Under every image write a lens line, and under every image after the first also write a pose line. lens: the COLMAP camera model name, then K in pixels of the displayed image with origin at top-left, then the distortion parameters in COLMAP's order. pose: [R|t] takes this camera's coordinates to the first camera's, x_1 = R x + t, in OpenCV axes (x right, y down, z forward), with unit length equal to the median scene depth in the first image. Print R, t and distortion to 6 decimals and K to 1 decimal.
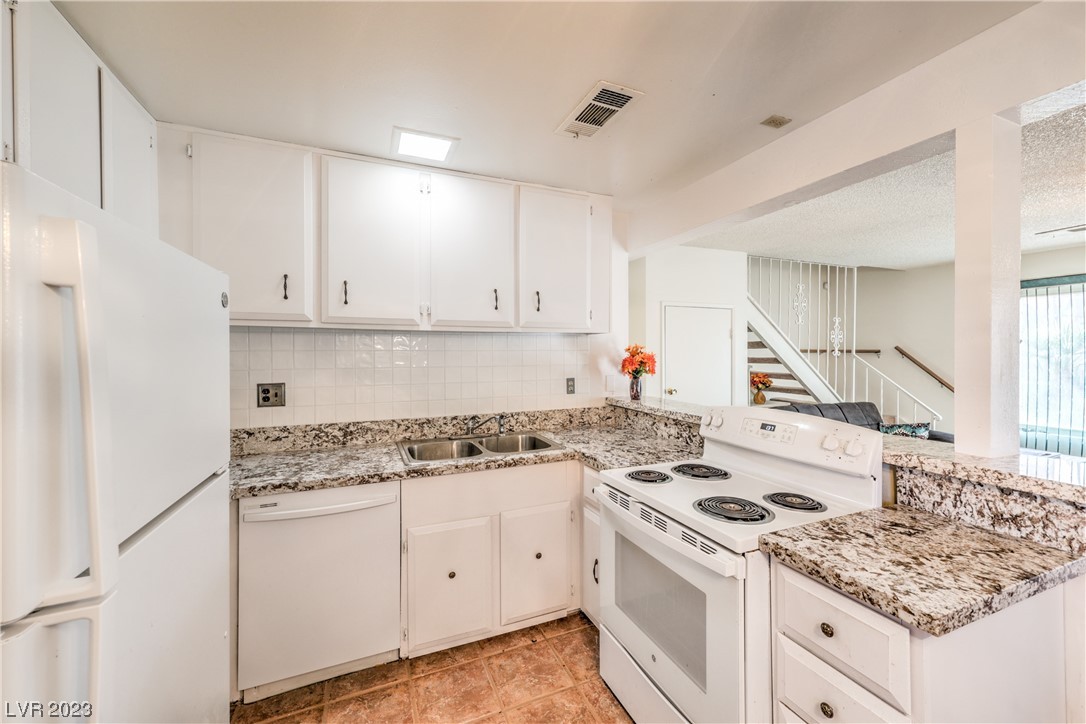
lens RADIAL K [[428.7, 0, 543.5], [0, 428.7, 354.4], [0, 0, 1]] dist [0.001263, 0.000097]
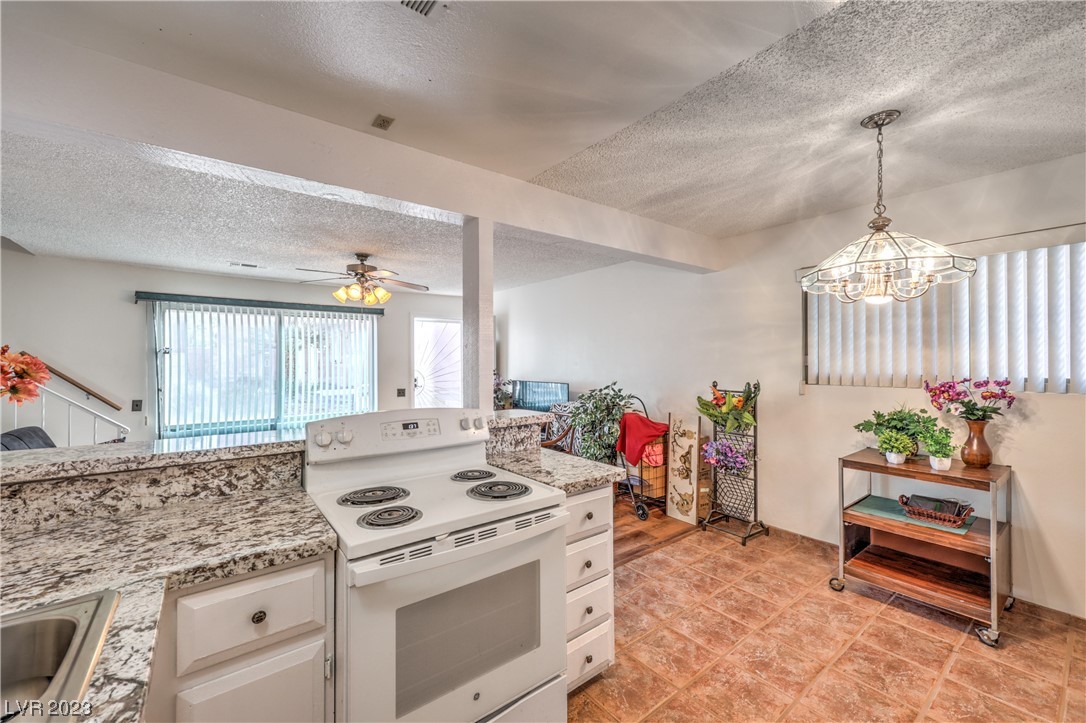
lens RADIAL K [[440.3, 0, 543.0], [0, 440.3, 361.5], [0, 0, 1]] dist [0.002795, 0.000325]
pose [[-0.260575, 0.002358, 0.965451, -0.398431], [0.008129, 0.999967, -0.000248, 0.012663], [-0.965419, 0.007784, -0.260585, 0.667419]]
